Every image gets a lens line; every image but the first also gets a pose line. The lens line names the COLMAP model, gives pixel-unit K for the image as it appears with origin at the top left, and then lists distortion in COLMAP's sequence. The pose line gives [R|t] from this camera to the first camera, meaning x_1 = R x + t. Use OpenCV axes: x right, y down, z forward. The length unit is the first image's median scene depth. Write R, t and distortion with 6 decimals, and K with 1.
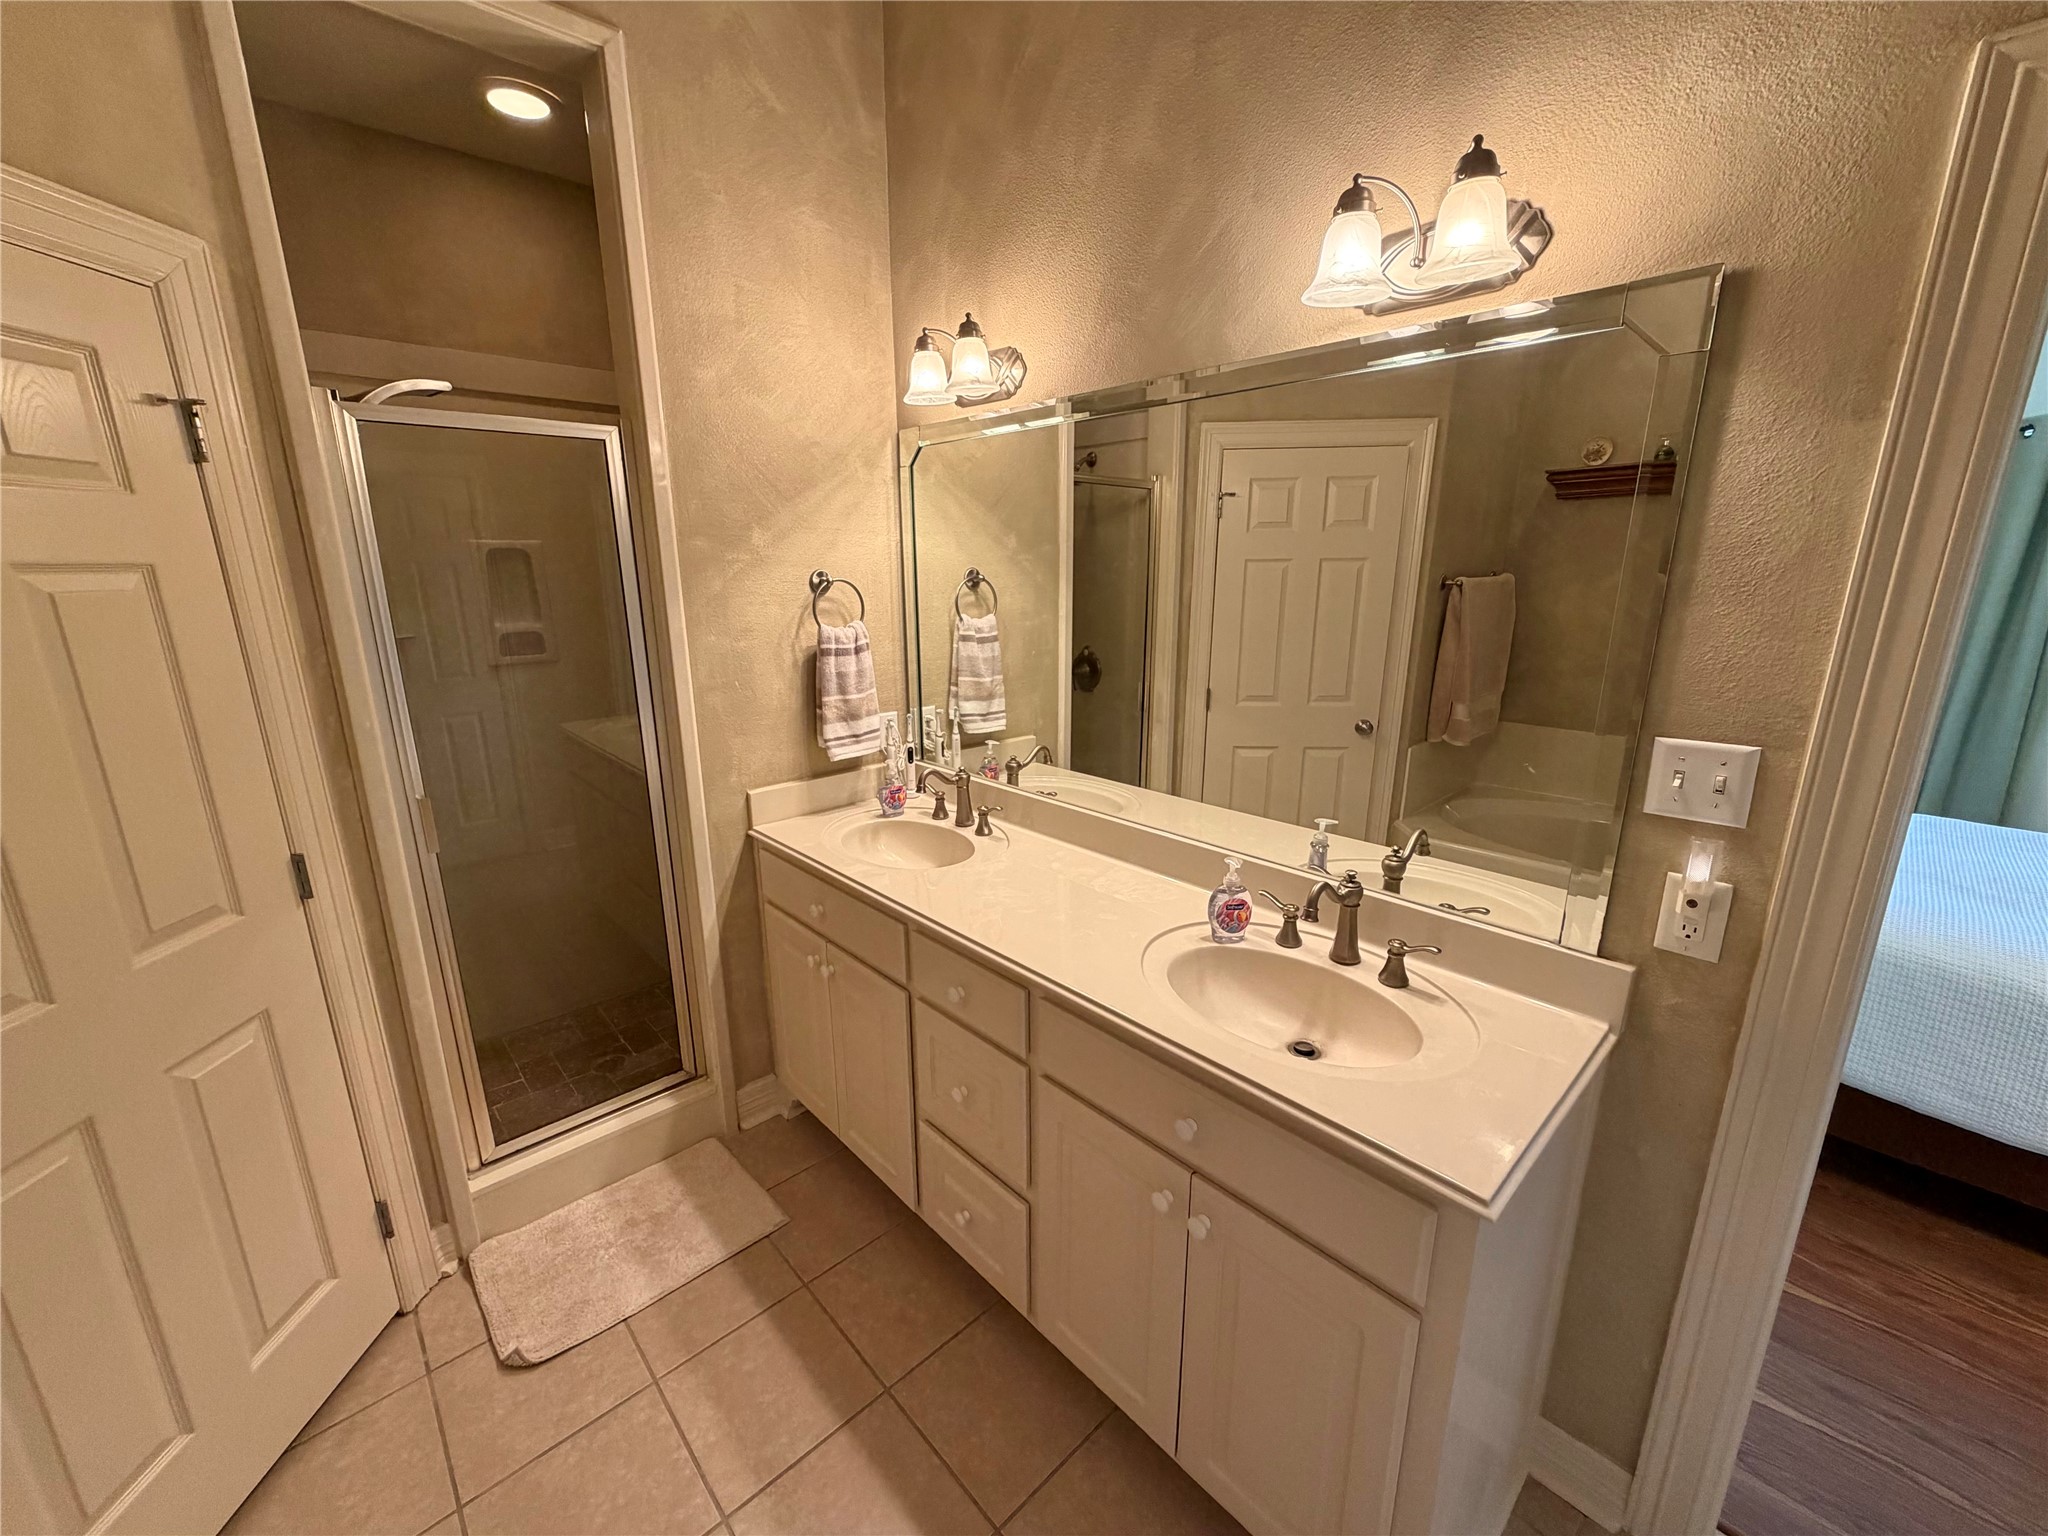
lens RADIAL K [[817.3, 0, 1016.4], [0, 817.3, 769.7], [0, 0, 1]] dist [0.000233, 0.000148]
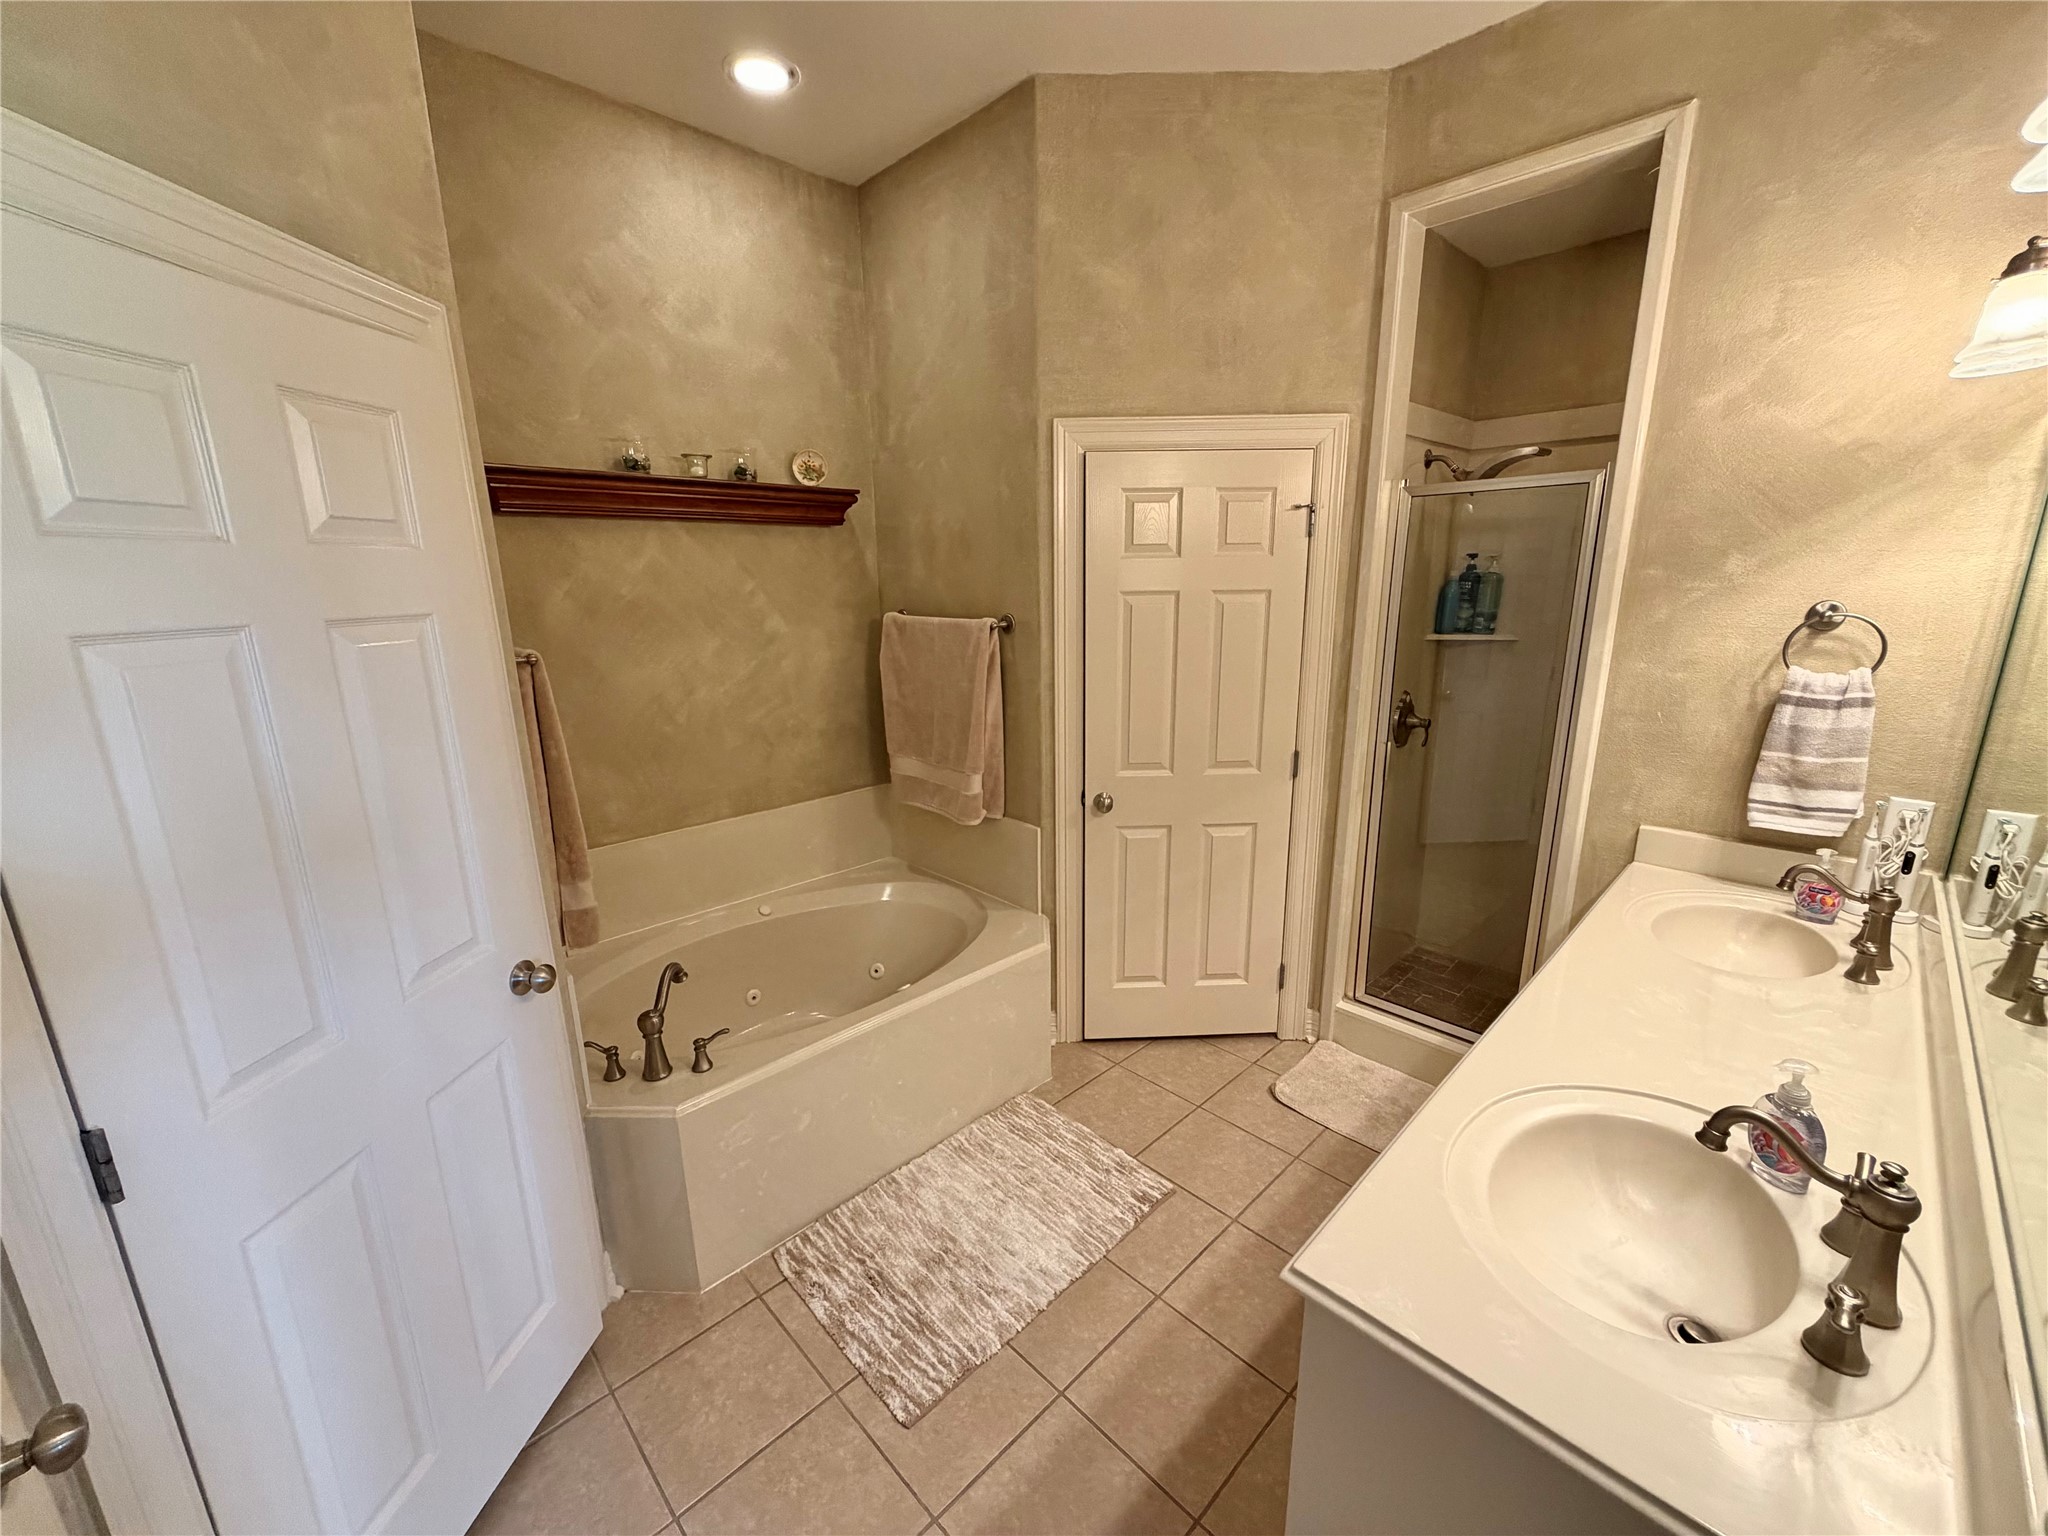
lens RADIAL K [[812.7, 0, 1016.0], [0, 812.7, 769.2], [0, 0, 1]] dist [-0.000575, 0.000071]
pose [[0.022939, 0.239350, -0.970662, 0.572480], [-0.233459, 0.945356, 0.227592, -0.081975], [0.972096, 0.221389, 0.077564, 0.188387]]
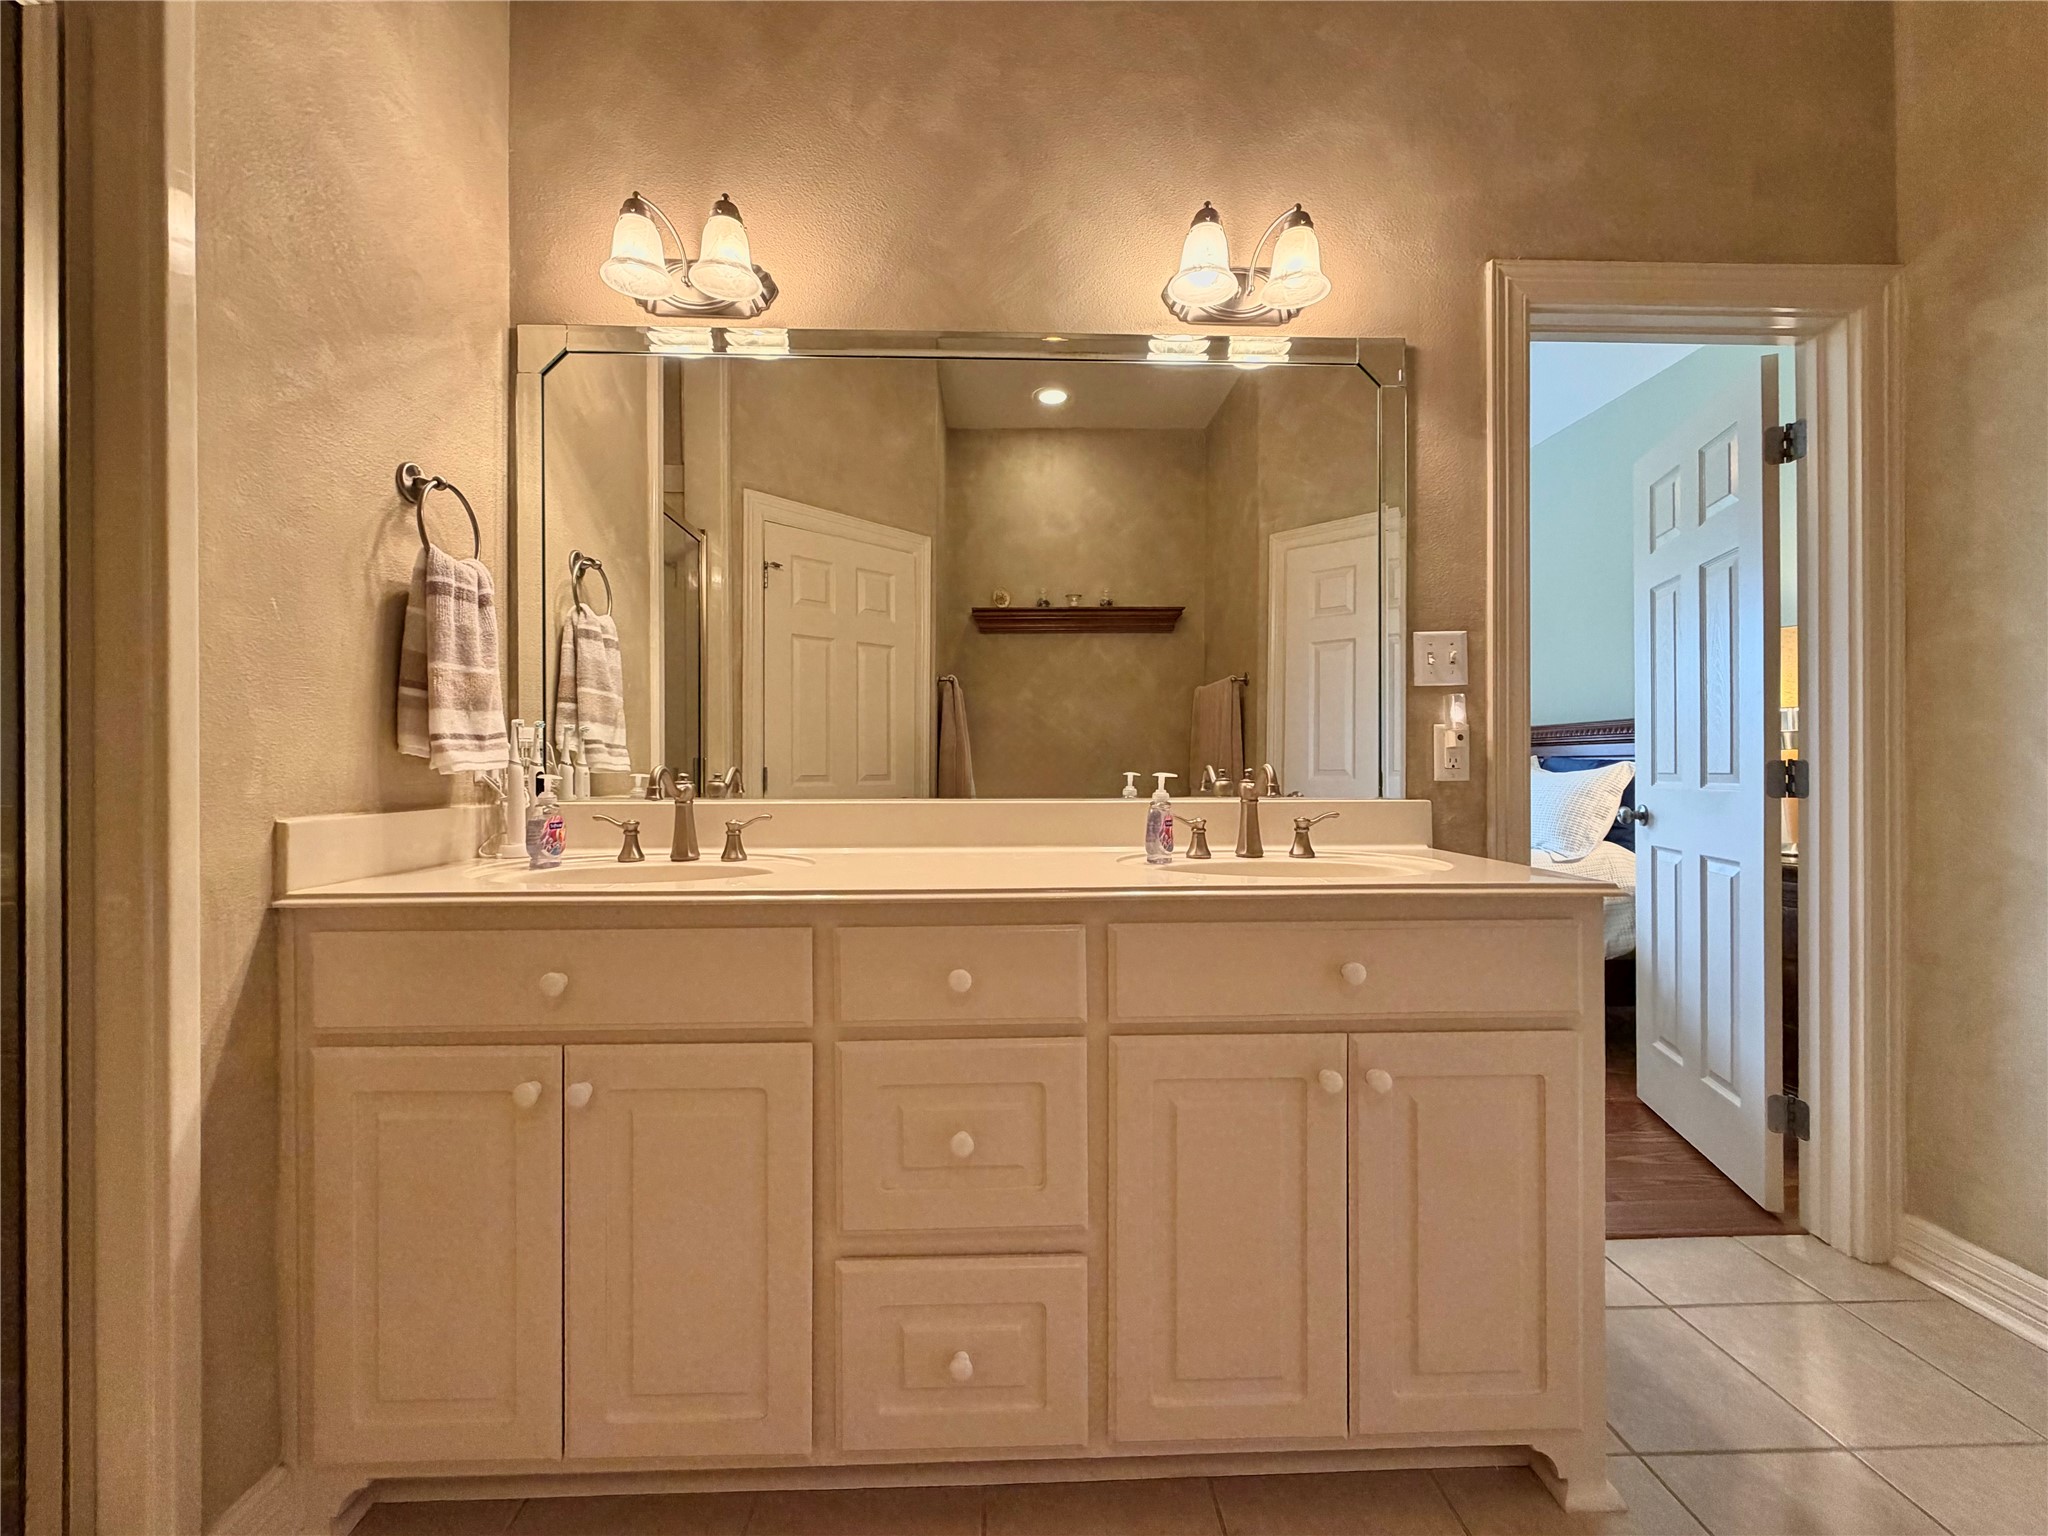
lens RADIAL K [[830.6, 0, 1023.1], [0, 830.6, 774.1], [0, 0, 1]] dist [0.000276, 0.000123]
pose [[0.651147, 0.004880, 0.758936, -0.416149], [0.187029, 0.968109, -0.166691, 0.168701], [-0.735546, 0.250483, 0.629468, 0.337317]]
